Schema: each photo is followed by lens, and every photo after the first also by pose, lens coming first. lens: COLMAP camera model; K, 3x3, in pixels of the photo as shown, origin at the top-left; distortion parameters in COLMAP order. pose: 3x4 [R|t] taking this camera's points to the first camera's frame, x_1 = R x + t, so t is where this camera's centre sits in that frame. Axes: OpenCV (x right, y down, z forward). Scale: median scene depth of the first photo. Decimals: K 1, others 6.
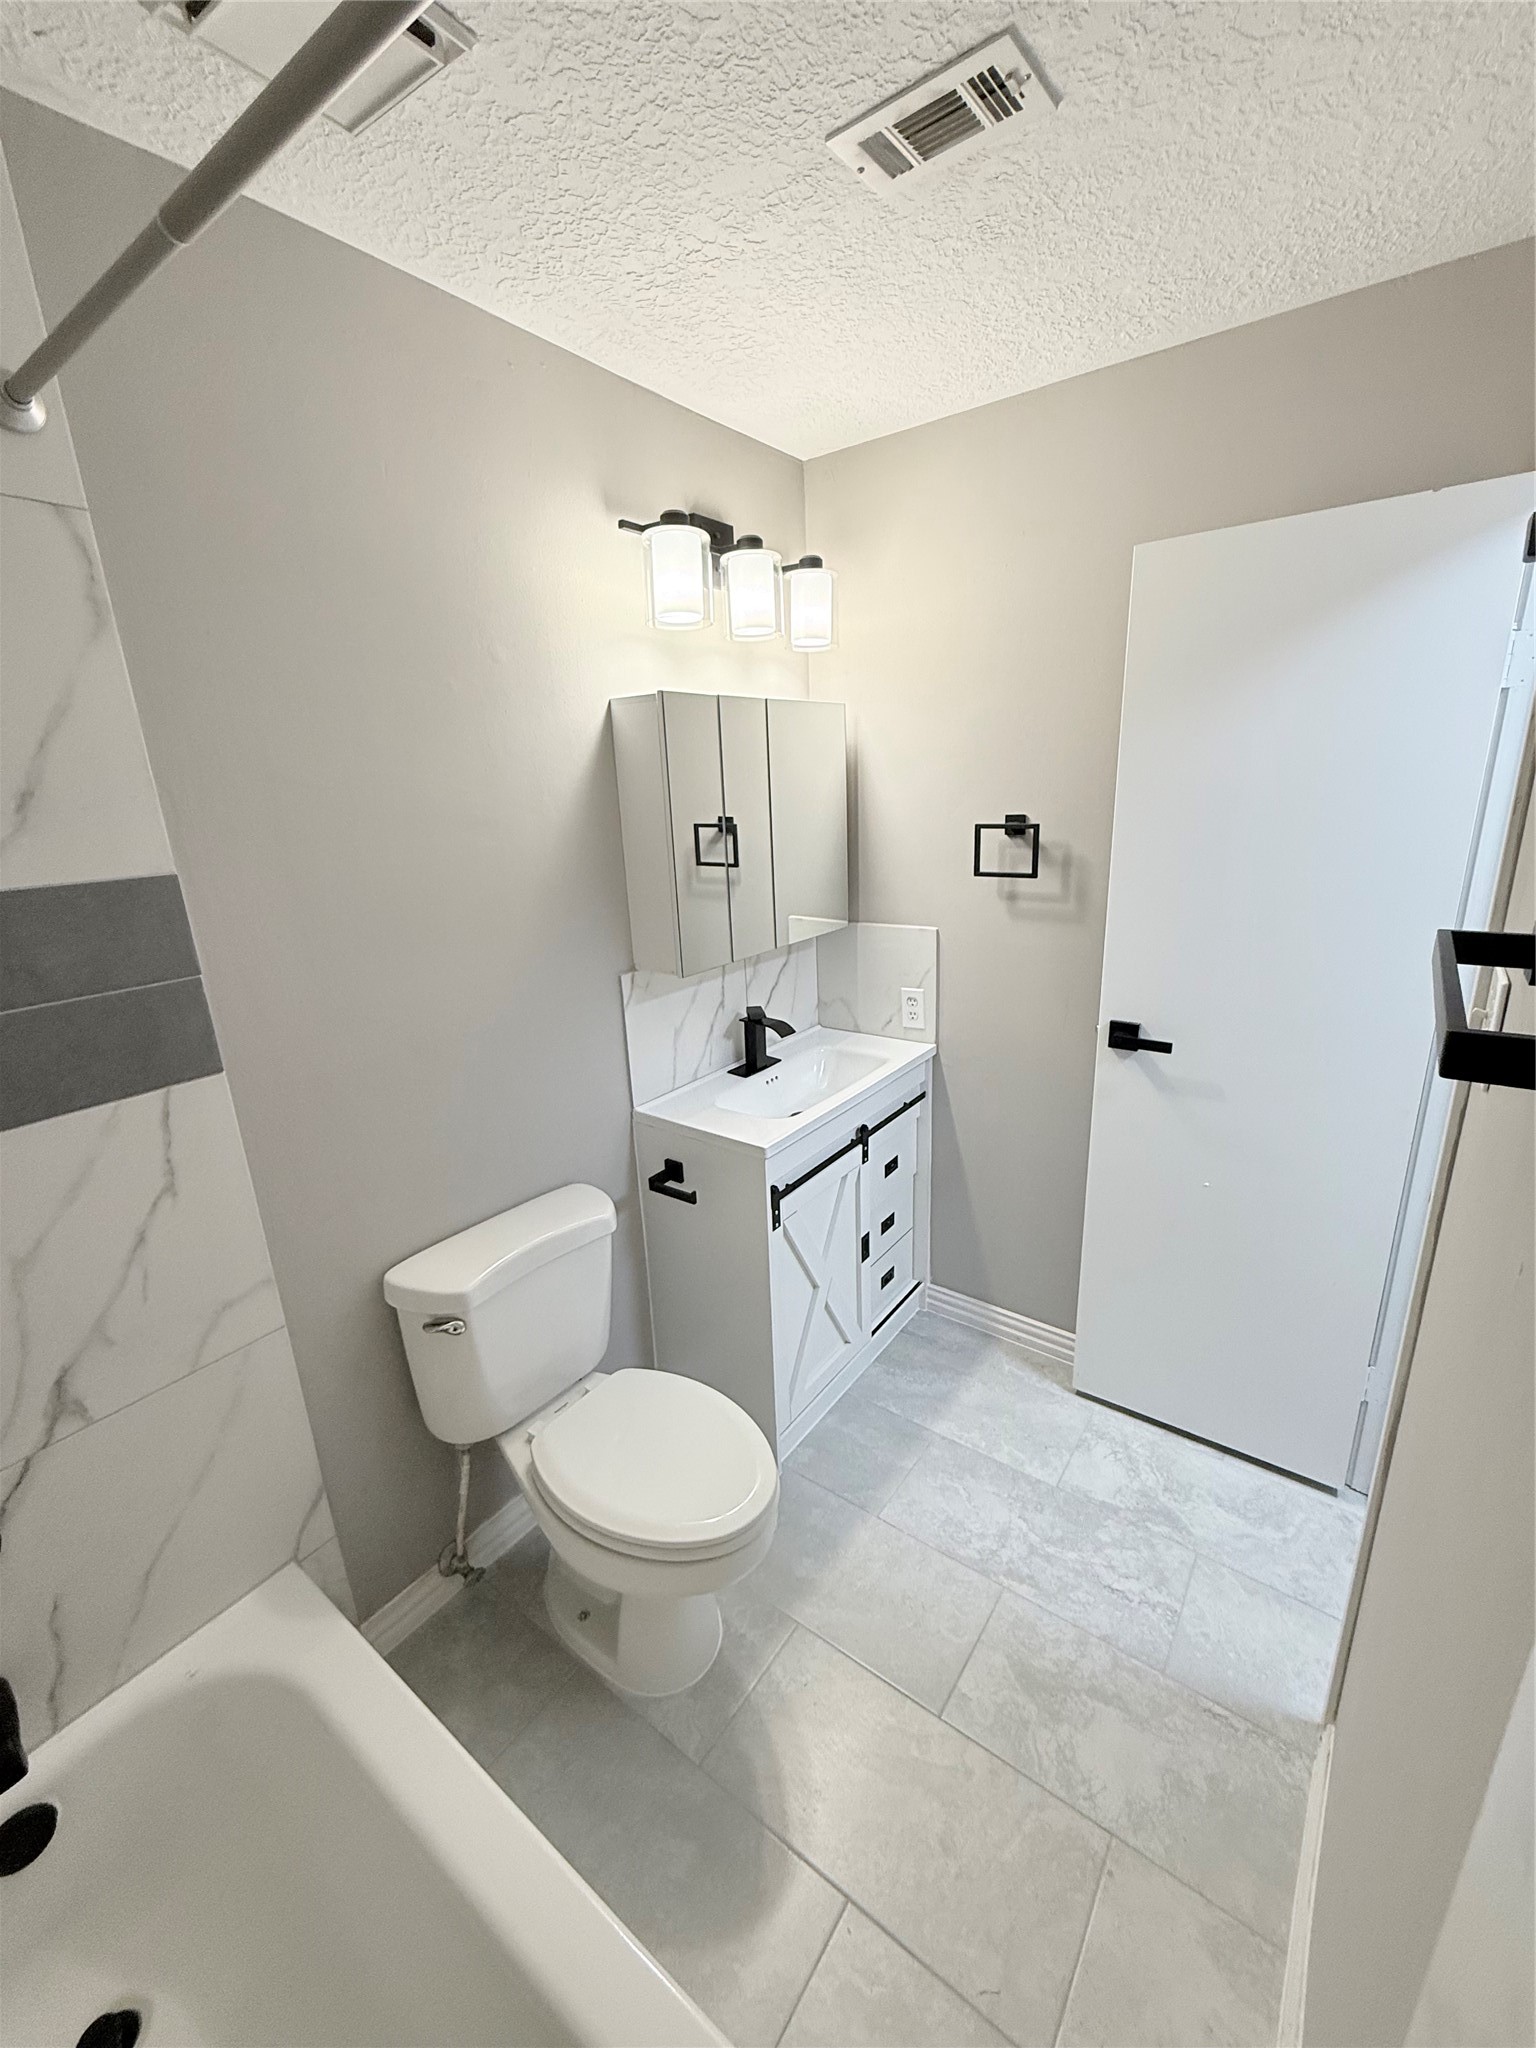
lens RADIAL K [[829.1, 0, 768.0], [0, 829.1, 1024.0], [0, 0, 1]] dist [0.001083, 0.000232]
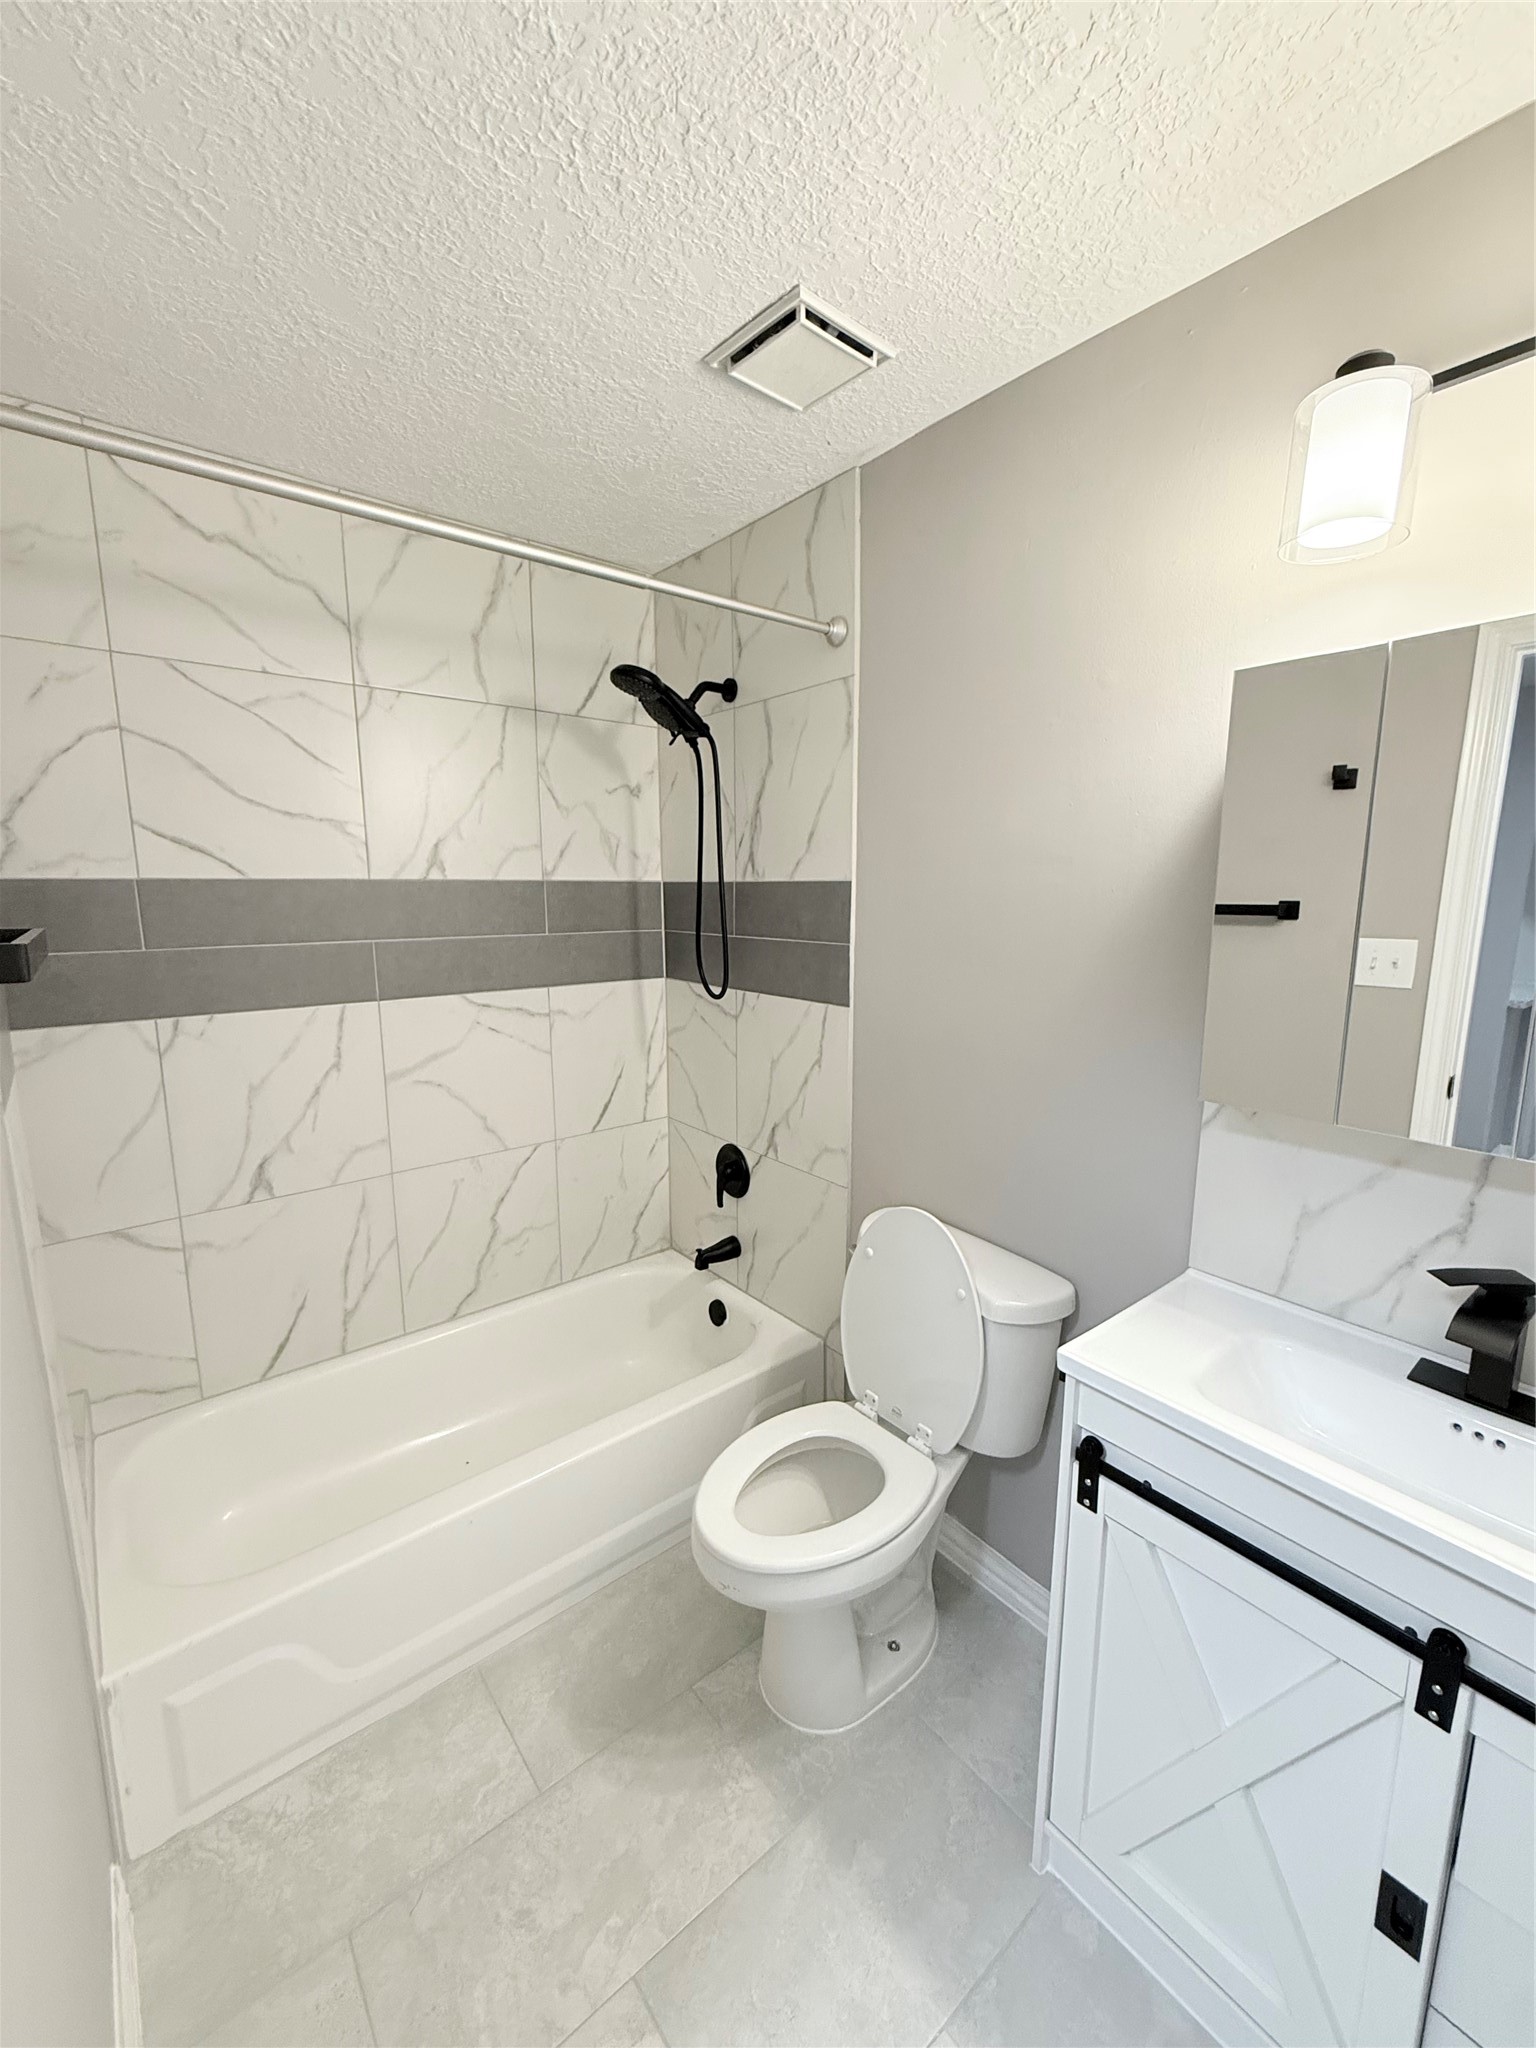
lens RADIAL K [[829.1, 0, 768.0], [0, 829.1, 1024.0], [0, 0, 1]] dist [0.001083, 0.000232]
pose [[-0.244688, 0.194927, -0.949806, 0.808127], [-0.269890, 0.927177, 0.259812, -0.257375], [0.931282, 0.319916, -0.174260, 1.051492]]
